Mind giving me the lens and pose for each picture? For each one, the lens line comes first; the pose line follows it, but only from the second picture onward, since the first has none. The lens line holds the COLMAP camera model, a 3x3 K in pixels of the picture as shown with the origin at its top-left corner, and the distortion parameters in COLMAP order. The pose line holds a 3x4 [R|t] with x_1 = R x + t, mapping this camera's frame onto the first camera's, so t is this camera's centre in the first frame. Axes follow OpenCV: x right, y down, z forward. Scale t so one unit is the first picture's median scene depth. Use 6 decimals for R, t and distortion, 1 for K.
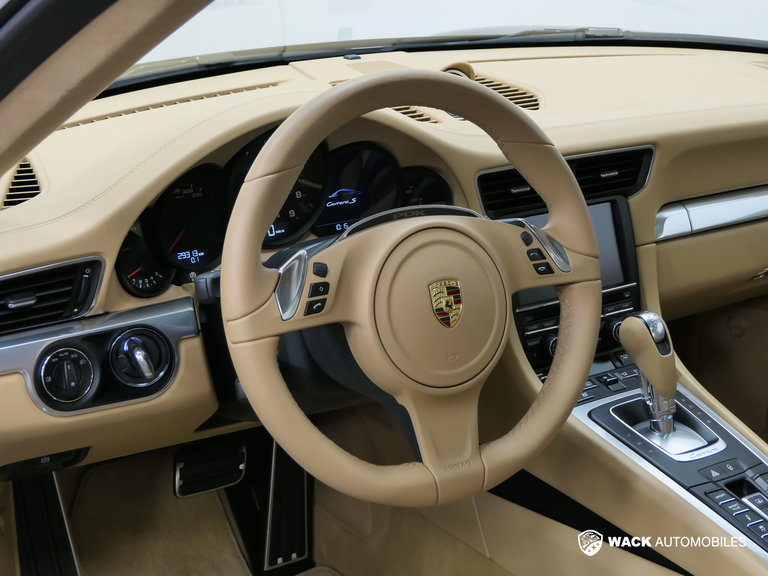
lens RADIAL K [[1375.7, 0, 384.5], [0, 1375.7, 287.8], [0, 0, 1]] dist [-0.020985, 0.000000]
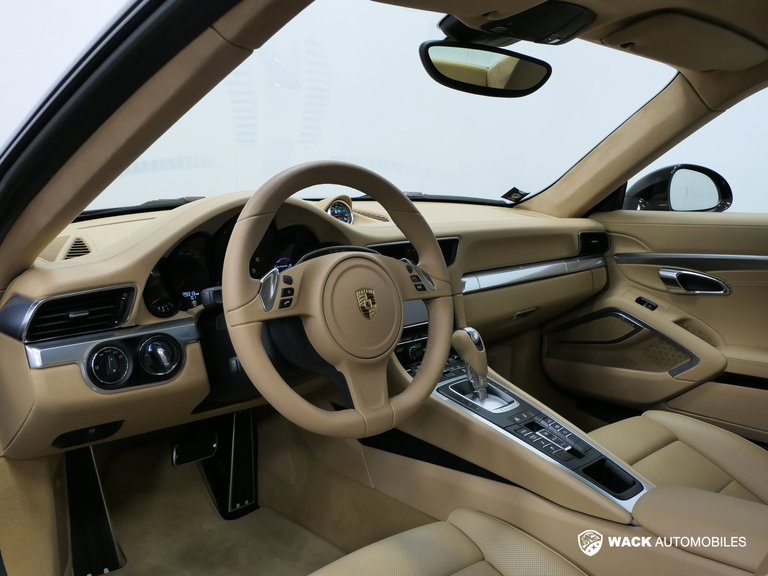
lens RADIAL K [[708.1, 0, 383.2], [0, 708.1, 288.5], [0, 0, 1]] dist [0.001826, 0.000000]
pose [[0.985659, -0.022228, 0.167277, -0.063631], [0.043211, 0.991483, -0.122862, 0.083824], [-0.163121, 0.128328, 0.978225, 0.185650]]
